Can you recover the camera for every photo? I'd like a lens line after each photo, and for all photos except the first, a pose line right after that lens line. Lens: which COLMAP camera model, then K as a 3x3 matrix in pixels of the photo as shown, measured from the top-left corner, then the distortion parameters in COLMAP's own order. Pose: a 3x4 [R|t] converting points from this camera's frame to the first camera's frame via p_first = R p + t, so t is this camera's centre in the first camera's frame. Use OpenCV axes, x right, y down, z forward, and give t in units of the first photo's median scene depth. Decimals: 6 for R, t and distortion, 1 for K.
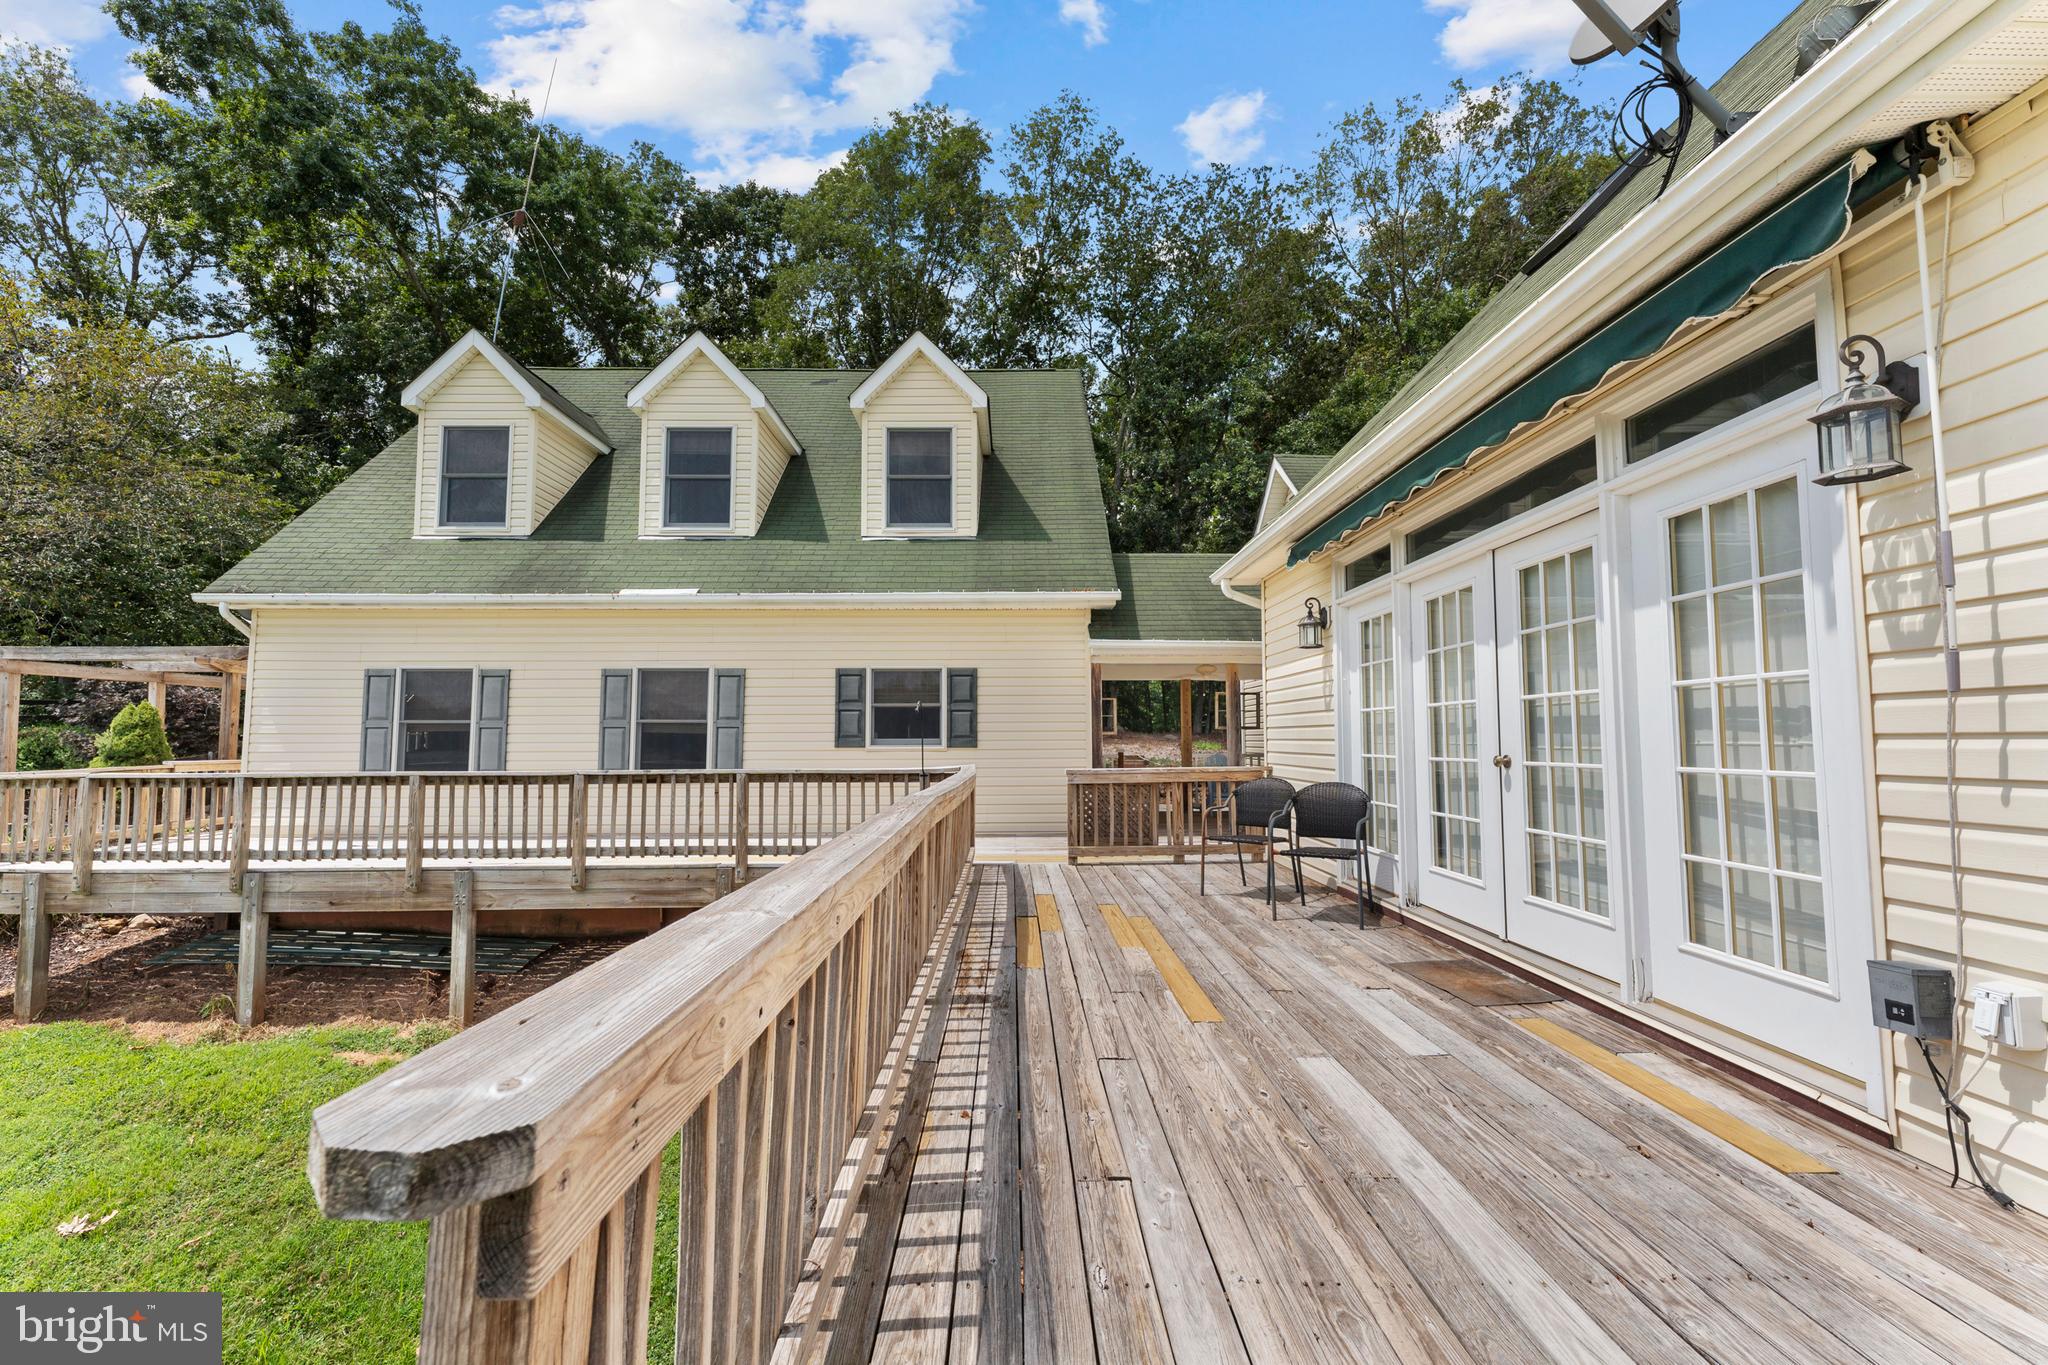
lens RADIAL K [[823.0, 0, 1024.6], [0, 823.0, 682.5], [0, 0, 1]] dist [-0.002097, 0.000379]
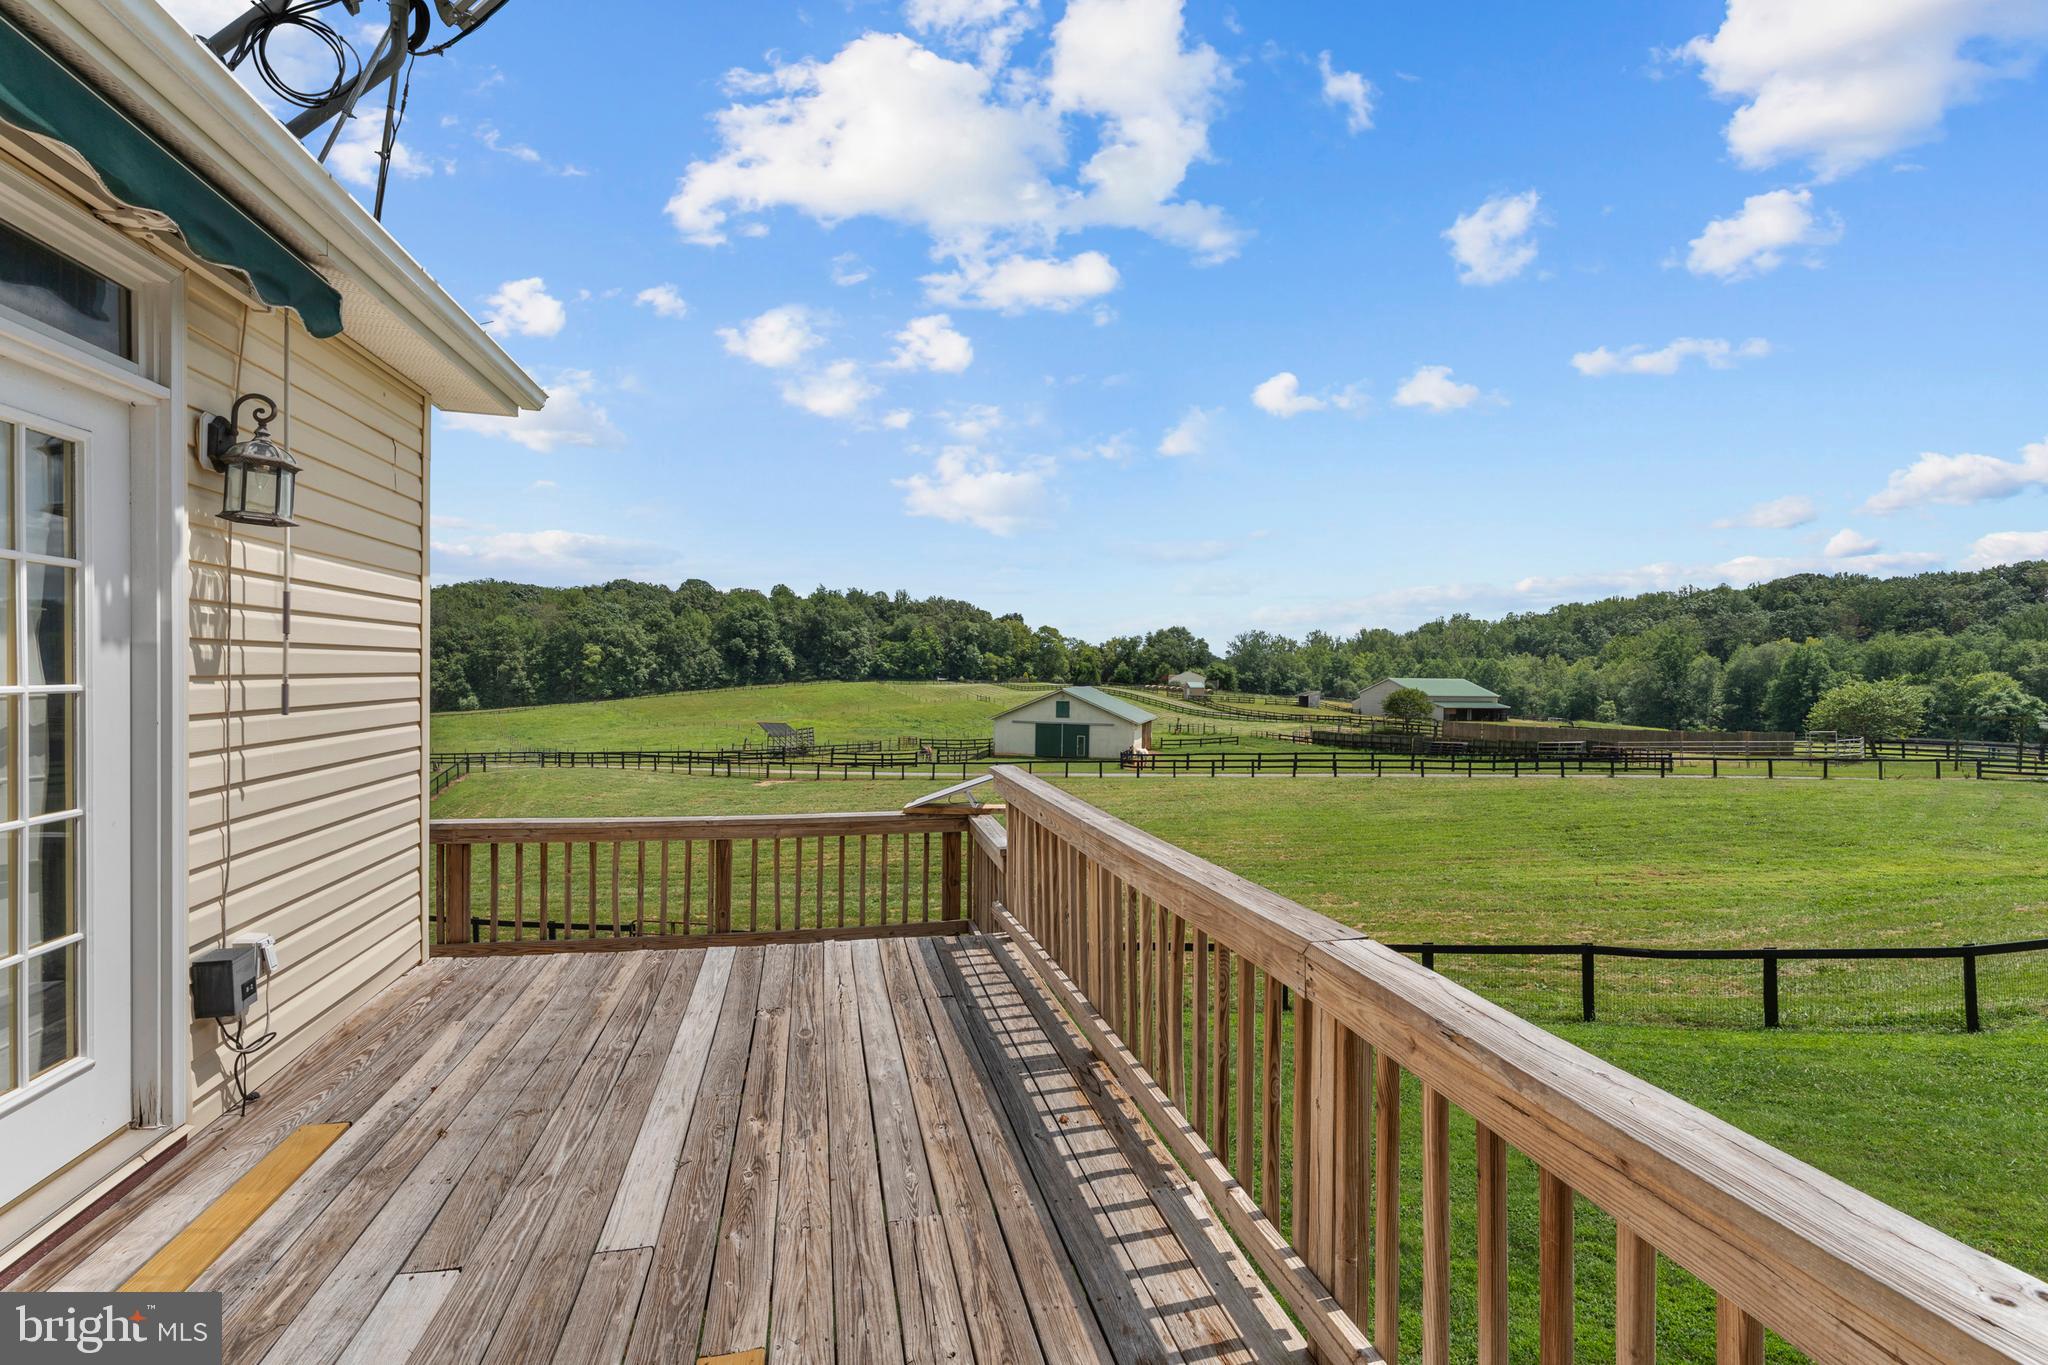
lens RADIAL K [[925.9, 0, 1021.3], [0, 925.9, 671.1], [0, 0, 1]] dist [-0.002930, 0.000224]
pose [[-0.978154, -0.013729, -0.207426, 0.228634], [0.000484, 0.997664, -0.068317, 0.035305], [0.207880, -0.066925, -0.975862, 2.143394]]
